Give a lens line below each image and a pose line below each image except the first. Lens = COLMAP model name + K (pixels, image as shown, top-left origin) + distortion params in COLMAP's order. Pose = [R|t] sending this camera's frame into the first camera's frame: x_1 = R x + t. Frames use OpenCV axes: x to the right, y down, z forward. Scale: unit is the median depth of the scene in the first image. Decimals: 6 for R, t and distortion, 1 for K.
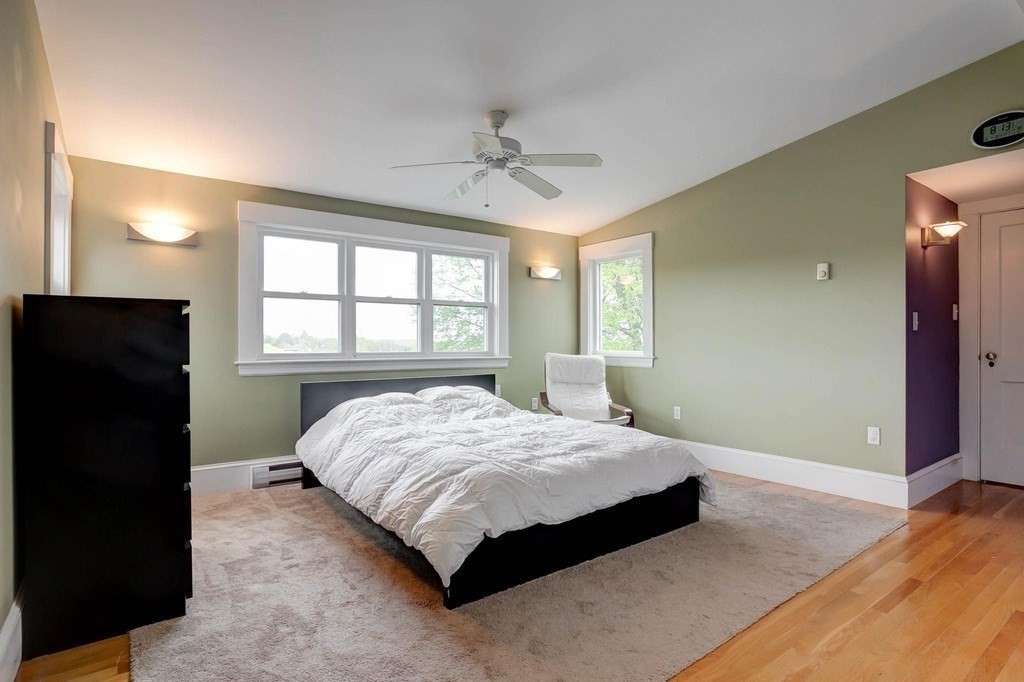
lens RADIAL K [[541.1, 0, 512.0], [0, 541.1, 341.0], [0, 0, 1]] dist [-0.001556, -0.000486]
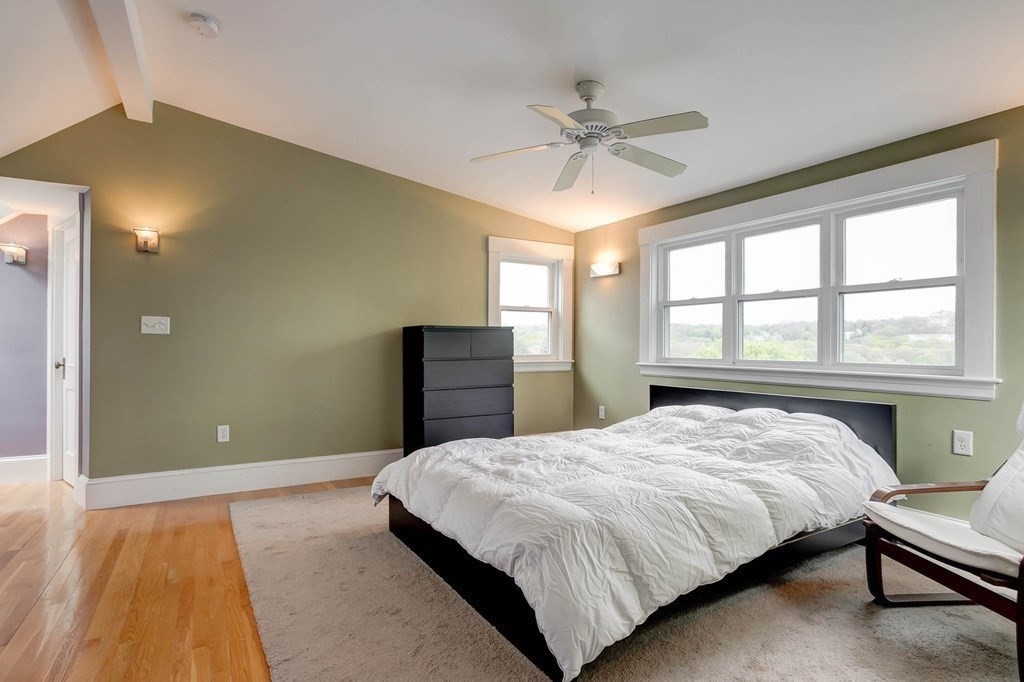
lens RADIAL K [[541.1, 0, 512.0], [0, 541.1, 341.0], [0, 0, 1]] dist [-0.001556, -0.000486]
pose [[-0.101105, -0.010517, -0.994820, 0.631157], [-0.007949, 0.999921, -0.009764, 0.003174], [0.994844, 0.006921, -0.101180, 0.728007]]
